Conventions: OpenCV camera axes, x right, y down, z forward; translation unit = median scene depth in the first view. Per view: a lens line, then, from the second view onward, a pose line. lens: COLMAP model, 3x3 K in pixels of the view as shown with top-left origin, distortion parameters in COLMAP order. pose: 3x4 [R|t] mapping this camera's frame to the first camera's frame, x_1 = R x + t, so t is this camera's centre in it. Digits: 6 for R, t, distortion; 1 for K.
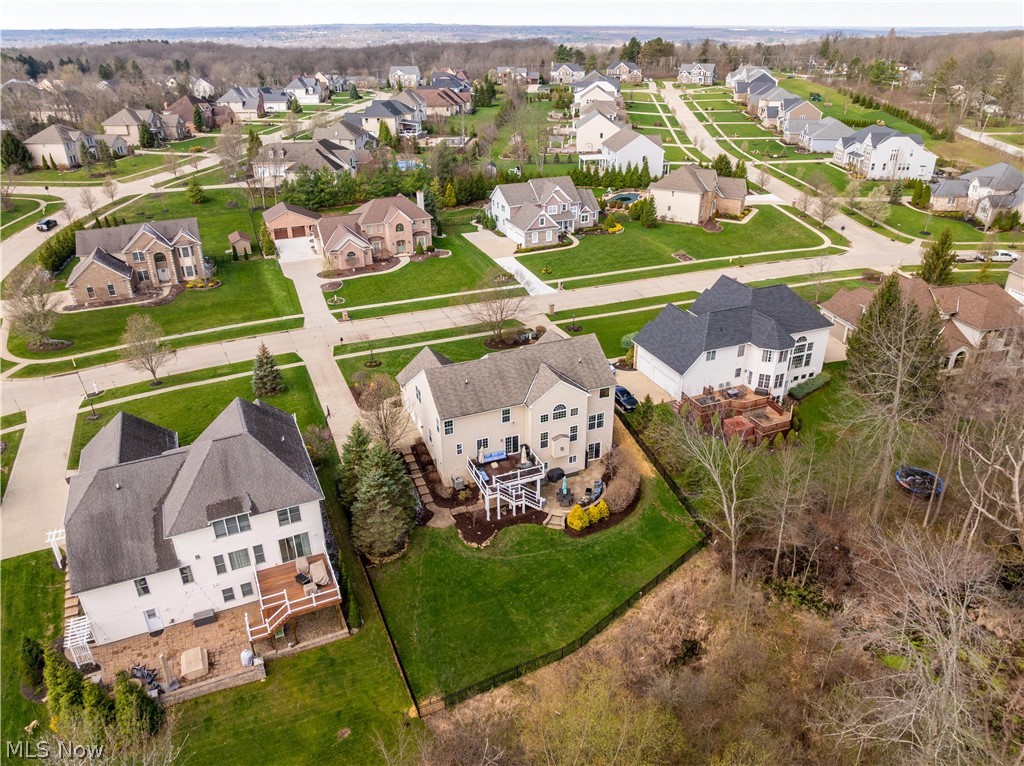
lens RADIAL K [[713.6, 0, 515.5], [0, 713.6, 373.2], [0, 0, 1]] dist [-0.047587, 0.025849]
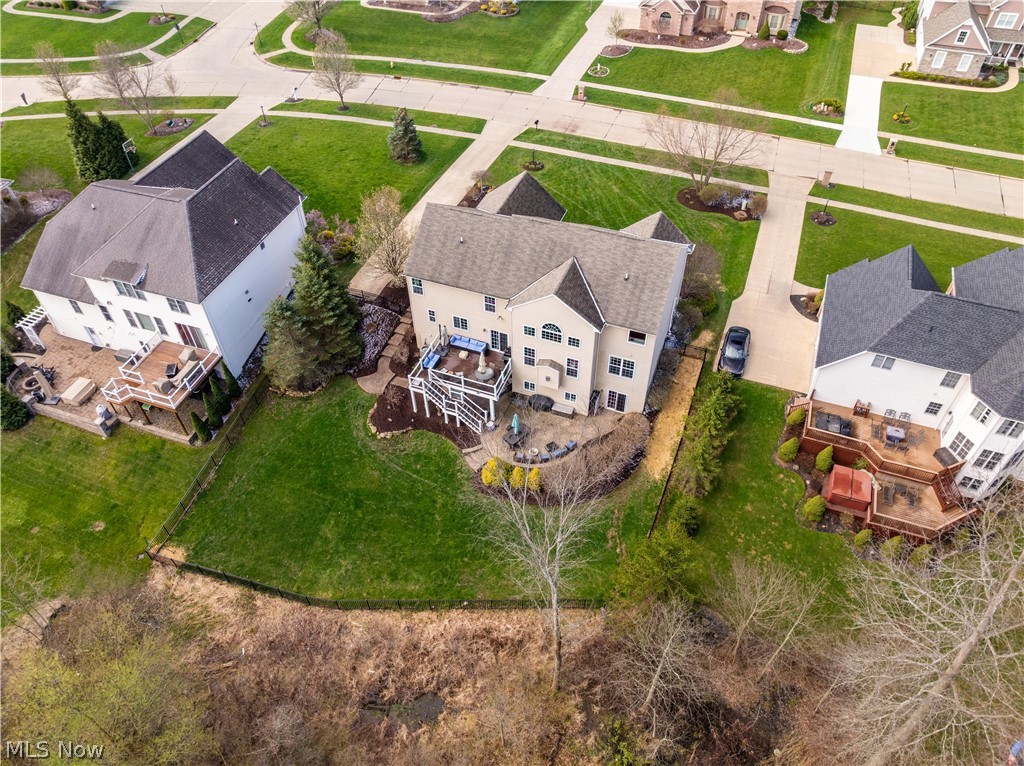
lens RADIAL K [[713.6, 0, 515.5], [0, 713.6, 373.2], [0, 0, 1]] dist [-0.047587, 0.025849]
pose [[0.727306, 0.492150, -0.478345, 0.335801], [-0.300520, 0.854980, 0.422725, -0.169925], [0.617020, -0.163699, 0.769733, 0.366508]]
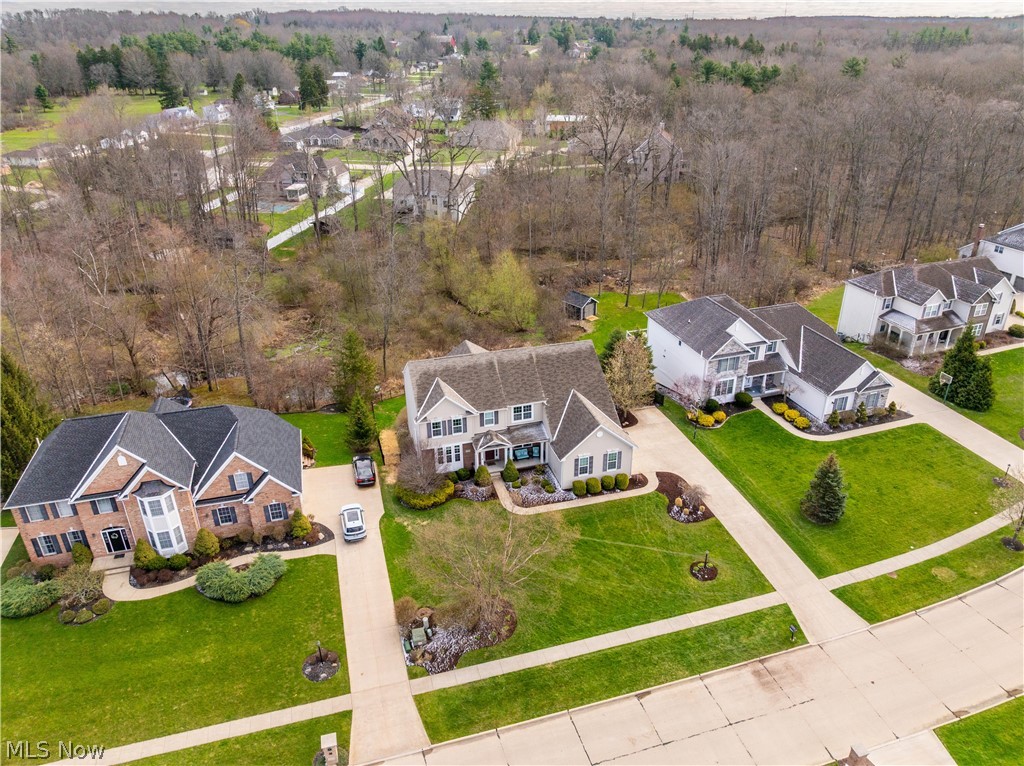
lens RADIAL K [[713.6, 0, 515.5], [0, 713.6, 373.2], [0, 0, 1]] dist [-0.047587, 0.025849]
pose [[-0.994494, -0.033256, 0.099379, -0.108779], [0.059217, 0.604065, 0.794732, -0.697506], [-0.086461, 0.796241, -0.598769, 1.426459]]
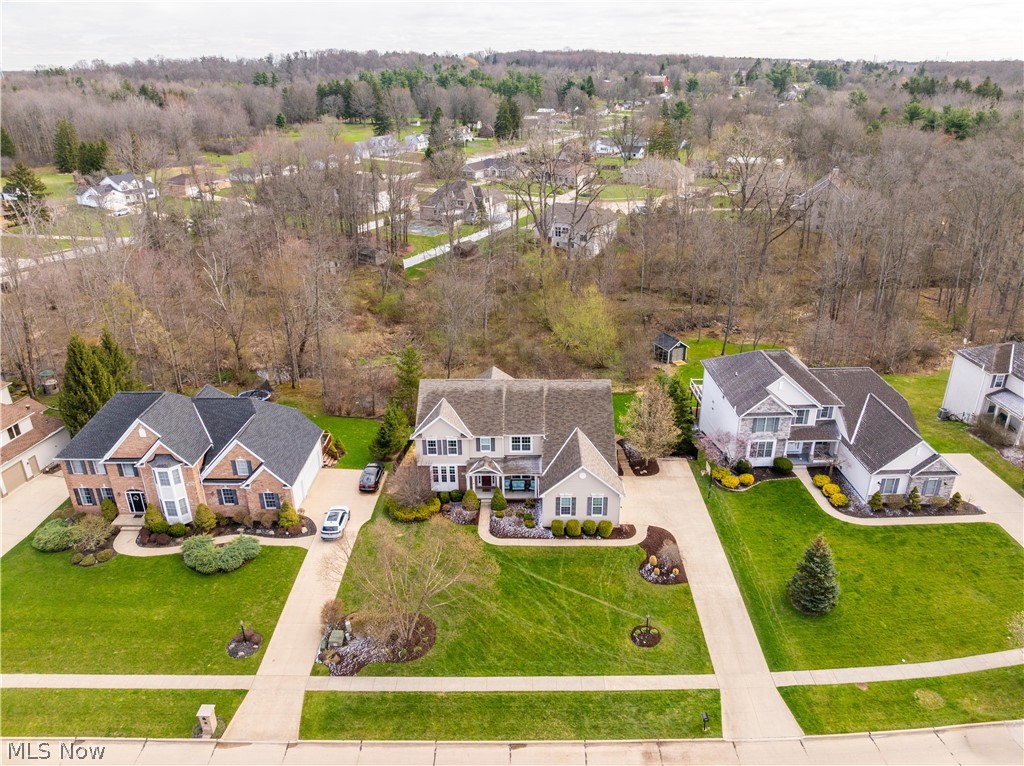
lens RADIAL K [[713.6, 0, 515.5], [0, 713.6, 373.2], [0, 0, 1]] dist [-0.047587, 0.025849]
pose [[-0.923635, -0.139899, 0.356828, -0.316977], [0.183889, 0.655095, 0.732827, -0.669858], [-0.336278, 0.742481, -0.579343, 1.385151]]
